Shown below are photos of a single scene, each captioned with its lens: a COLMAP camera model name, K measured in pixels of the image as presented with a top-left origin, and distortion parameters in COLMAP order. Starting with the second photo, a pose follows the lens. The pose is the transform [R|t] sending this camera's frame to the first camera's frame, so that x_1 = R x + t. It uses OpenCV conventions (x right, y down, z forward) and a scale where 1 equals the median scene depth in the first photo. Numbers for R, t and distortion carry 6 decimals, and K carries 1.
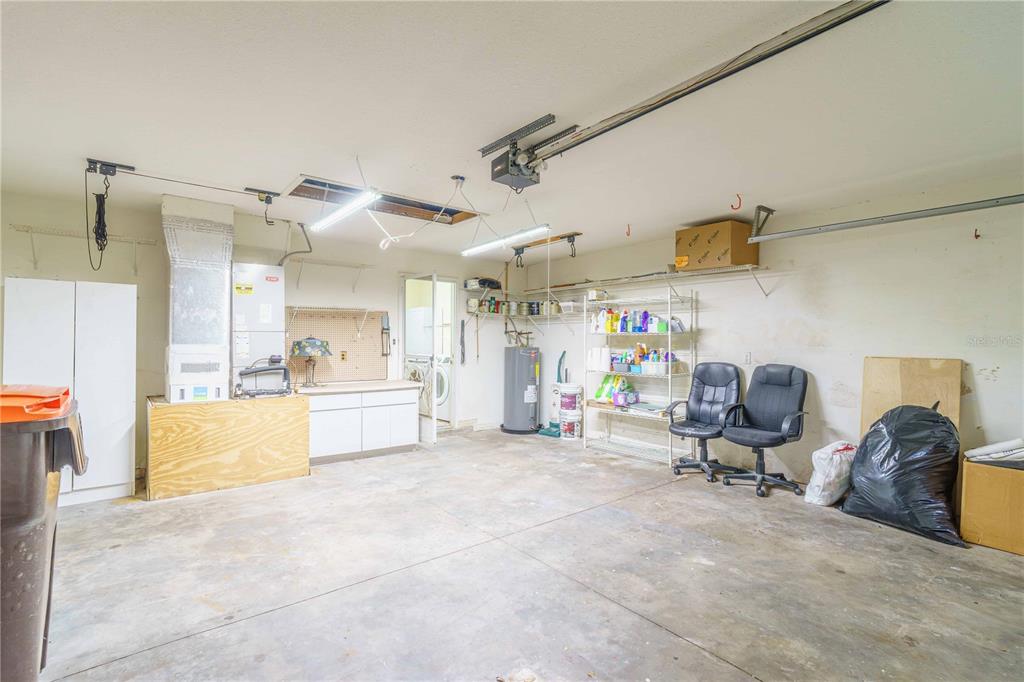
lens RADIAL K [[475.0, 0, 510.3], [0, 475.0, 342.7], [0, 0, 1]] dist [0.000010, 0.000254]
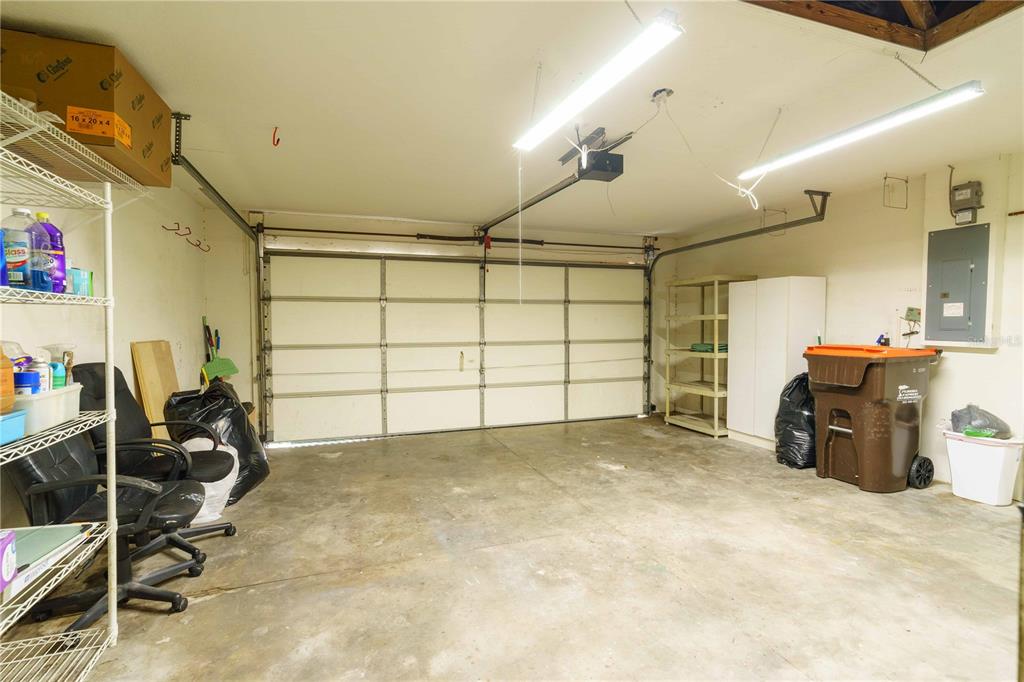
lens RADIAL K [[475.0, 0, 512.2], [0, 475.0, 339.4], [0, 0, 1]] dist [0.000010, 0.000254]
pose [[-0.941040, -0.013558, 0.338025, -0.154712], [-0.001629, 0.999367, 0.035549, -0.005982], [-0.338292, 0.032903, -0.940466, 1.896447]]
